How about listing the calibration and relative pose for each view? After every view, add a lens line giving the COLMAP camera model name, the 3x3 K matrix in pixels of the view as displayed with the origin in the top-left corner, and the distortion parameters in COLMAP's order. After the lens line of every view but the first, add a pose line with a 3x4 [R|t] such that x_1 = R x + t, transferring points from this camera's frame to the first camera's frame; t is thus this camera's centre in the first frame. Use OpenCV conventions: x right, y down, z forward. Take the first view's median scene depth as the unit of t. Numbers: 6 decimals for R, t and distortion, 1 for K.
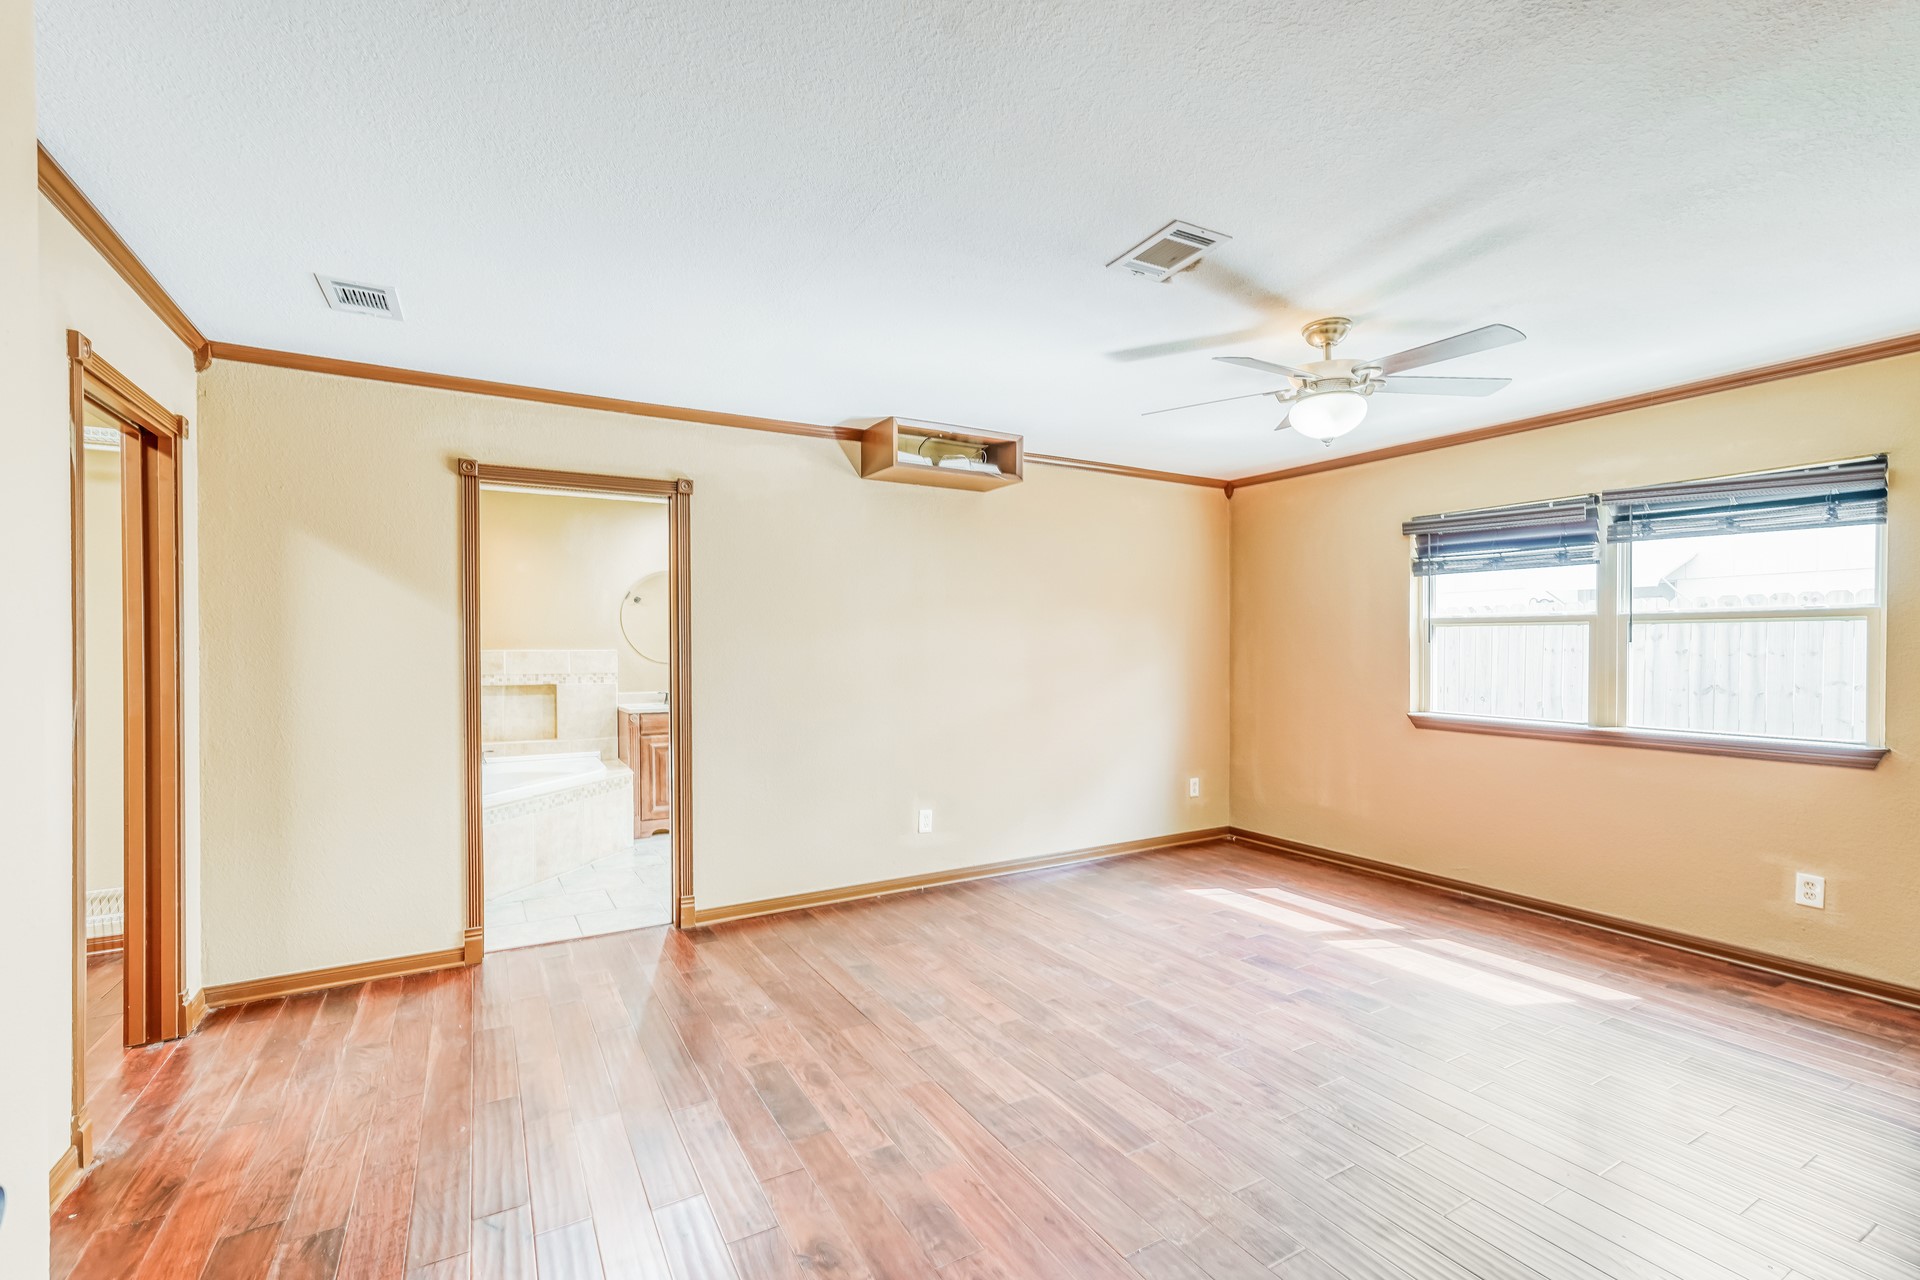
lens RADIAL K [[844.6, 0, 958.3], [0, 844.6, 651.8], [0, 0, 1]] dist [-0.000258, 0.000485]
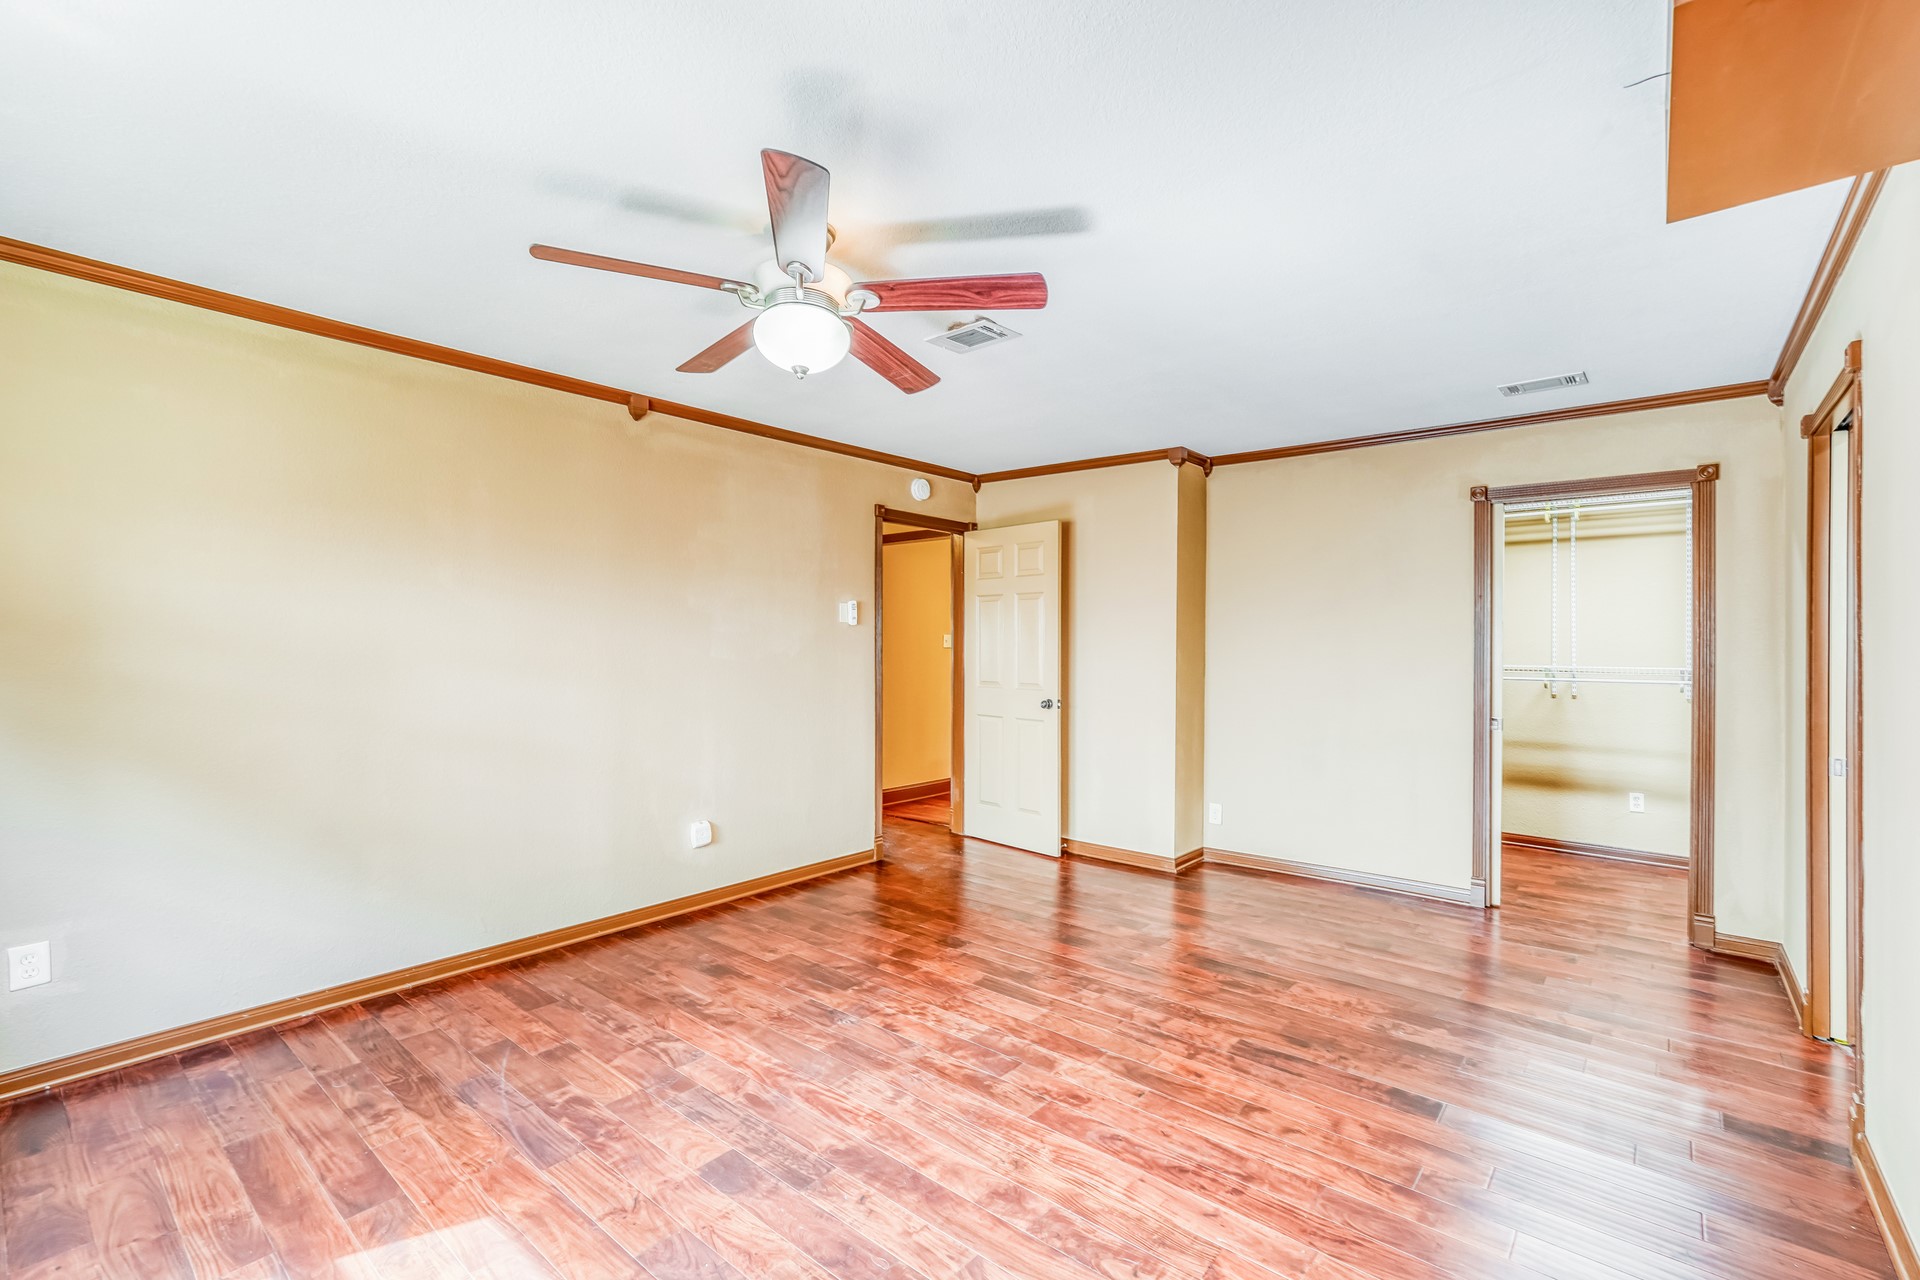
lens RADIAL K [[844.6, 0, 958.3], [0, 844.6, 651.8], [0, 0, 1]] dist [-0.000258, 0.000485]
pose [[-0.943111, -0.001434, -0.332476, 0.590163], [-0.002635, 0.999992, 0.003160, 0.001692], [0.332468, 0.003857, -0.943107, 1.876780]]
